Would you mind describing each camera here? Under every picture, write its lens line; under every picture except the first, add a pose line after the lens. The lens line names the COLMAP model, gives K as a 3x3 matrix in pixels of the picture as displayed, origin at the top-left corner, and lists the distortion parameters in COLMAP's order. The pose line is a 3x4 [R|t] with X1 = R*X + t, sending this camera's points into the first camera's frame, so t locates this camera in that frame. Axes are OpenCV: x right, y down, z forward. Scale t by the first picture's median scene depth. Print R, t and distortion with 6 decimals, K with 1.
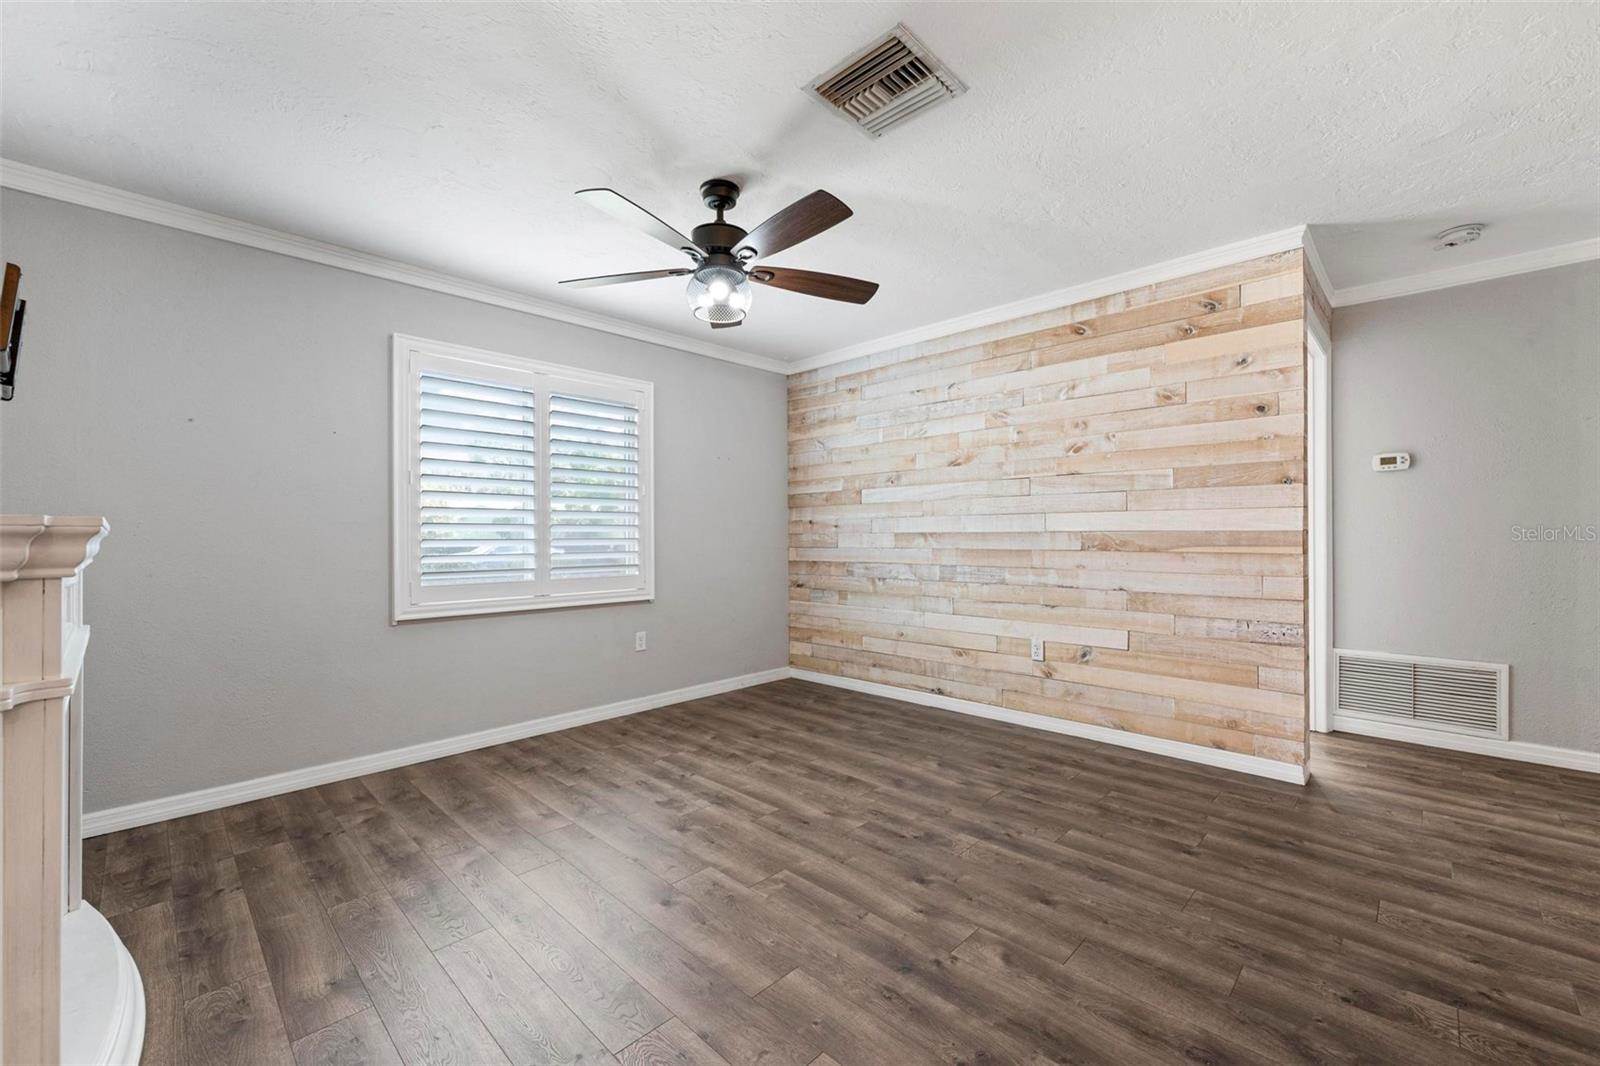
lens RADIAL K [[648.8, 0, 803.4], [0, 648.8, 534.1], [0, 0, 1]] dist [-0.000849, -0.000197]
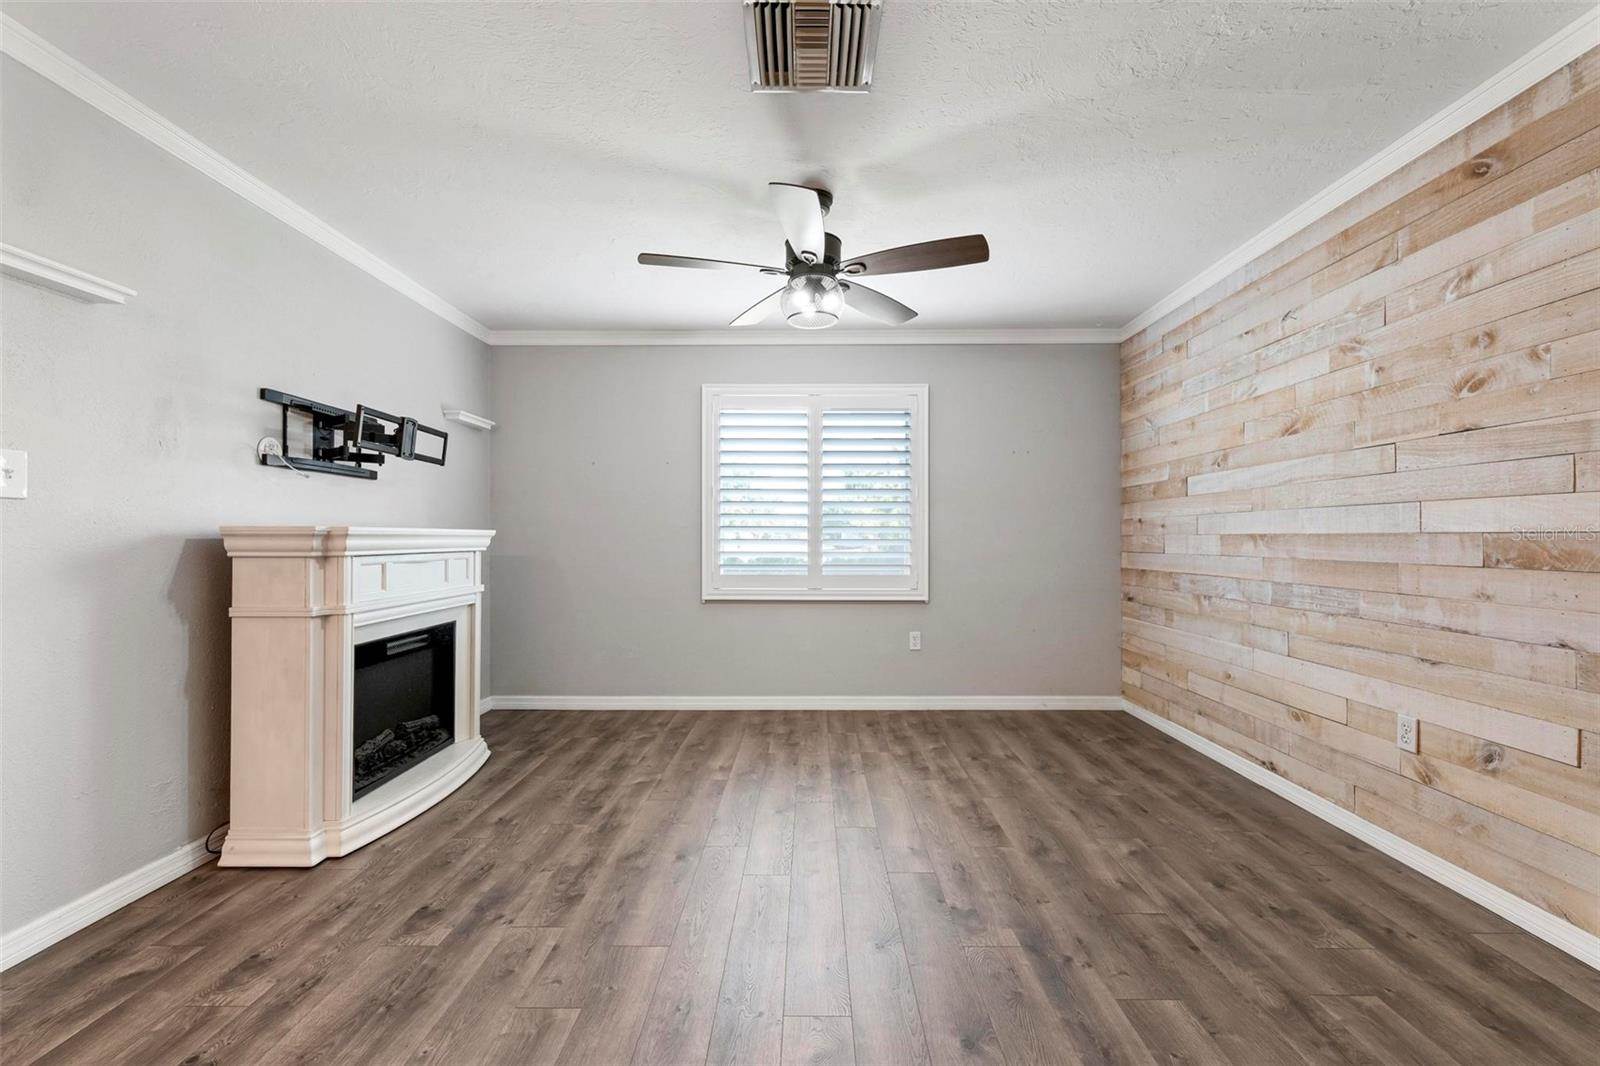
lens RADIAL K [[648.8, 0, 803.4], [0, 648.8, 534.1], [0, 0, 1]] dist [-0.000849, -0.000197]
pose [[0.690164, 0.001285, -0.723652, 0.428868], [-0.002002, 0.999998, -0.000134, -0.001730], [0.723651, 0.001541, 0.690165, 0.202844]]
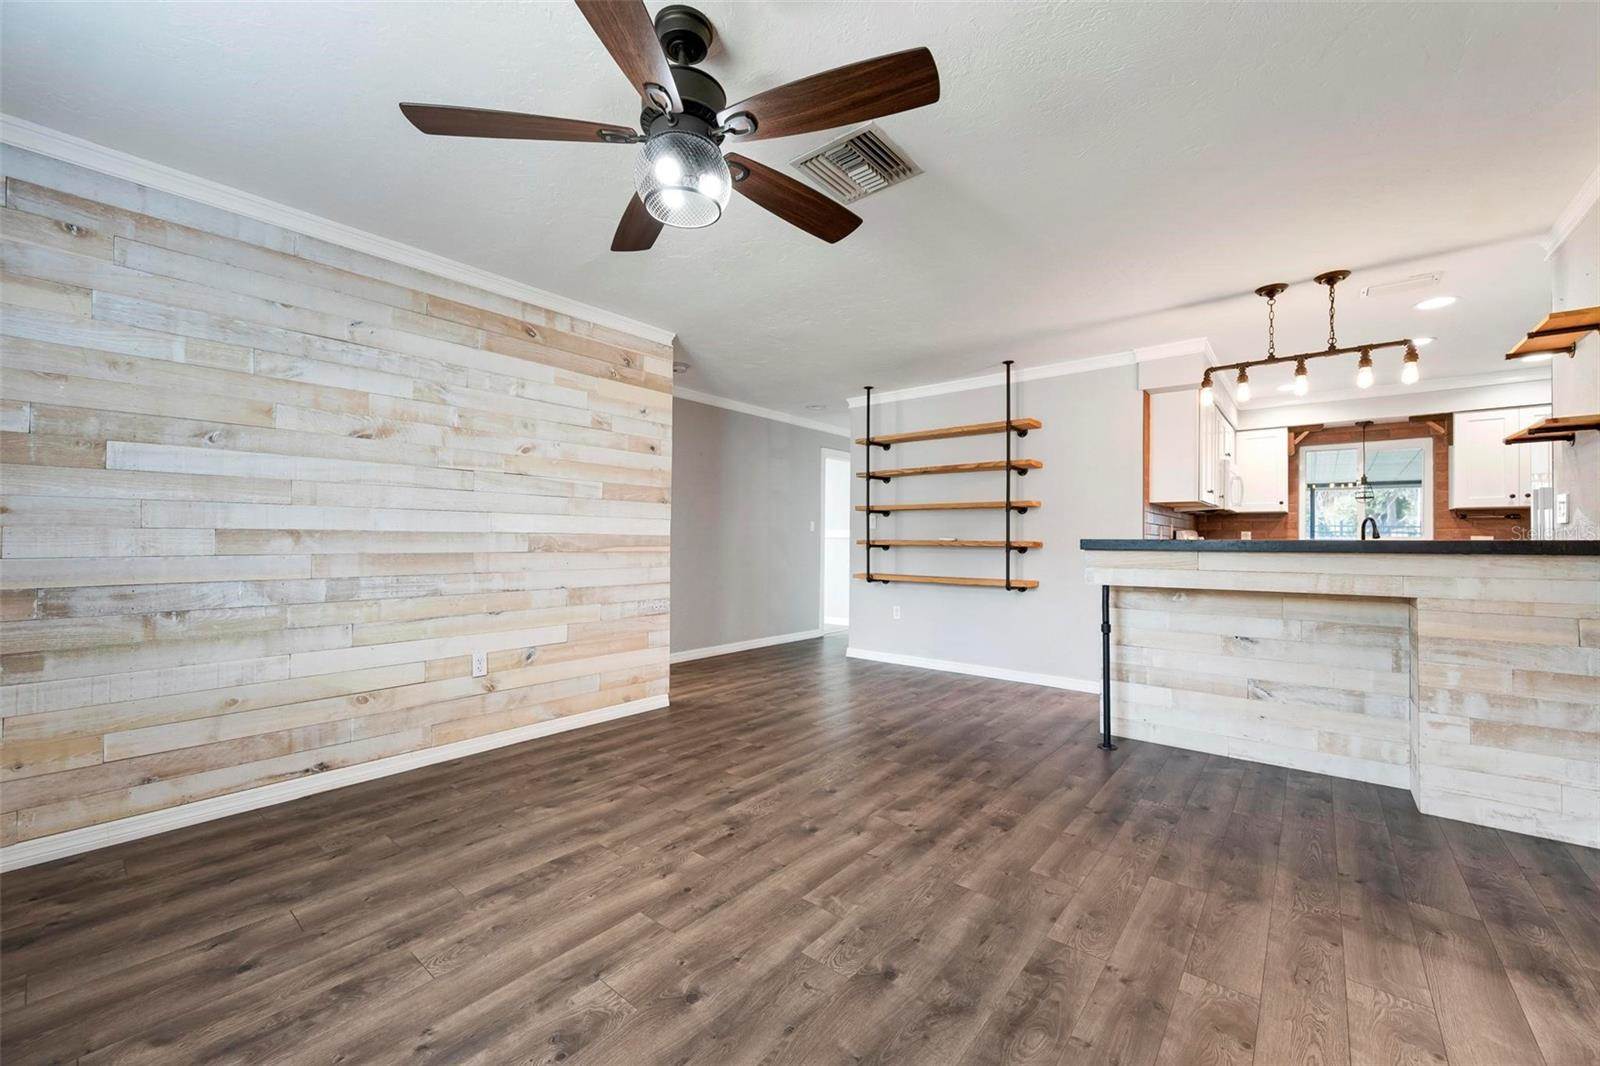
lens RADIAL K [[626.9, 0, 800.0], [0, 626.9, 533.0], [0, 0, 1]] dist [0.000480, 0.000063]
pose [[-0.079360, 0.016056, 0.996717, -0.566793], [-0.007587, 0.999832, -0.016710, 0.008676], [-0.996817, -0.008888, -0.079225, 0.661632]]
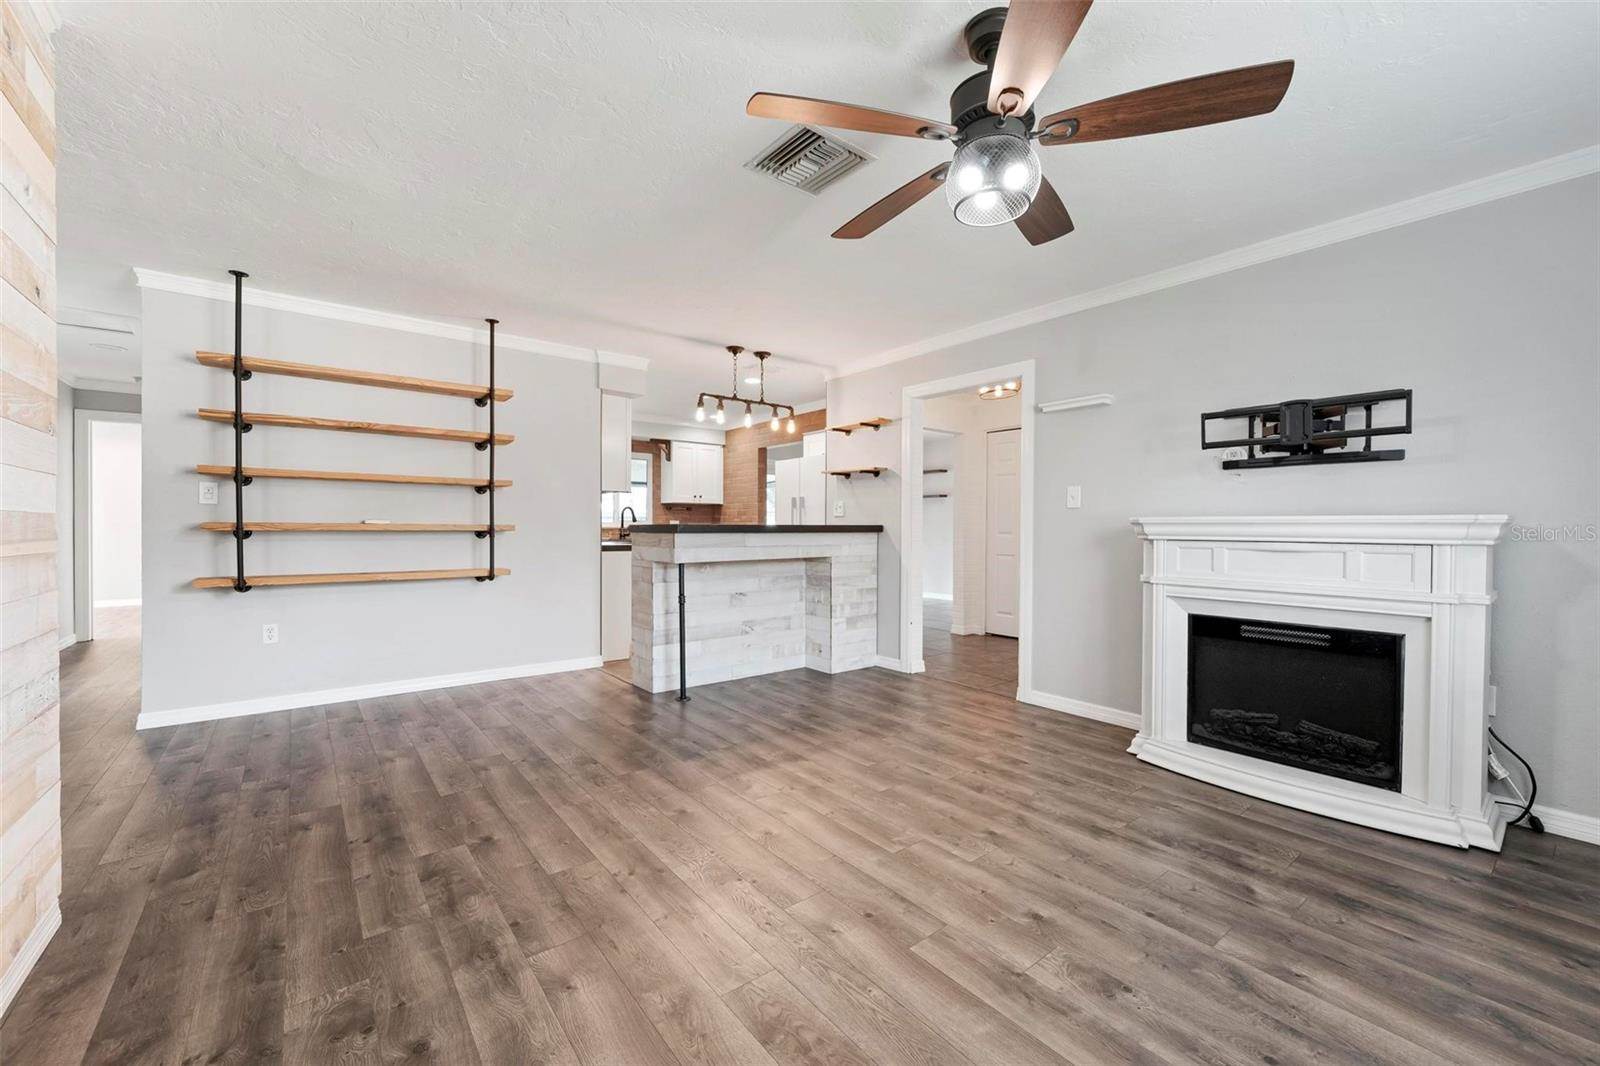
lens RADIAL K [[638.1, 0, 805.6], [0, 638.1, 532.7], [0, 0, 1]] dist [0.000424, 0.000056]
pose [[-0.992225, -0.001370, 0.124445, -0.010160], [-0.000487, 0.999975, 0.007123, 0.006420], [-0.124452, 0.007007, -0.992201, 1.227568]]
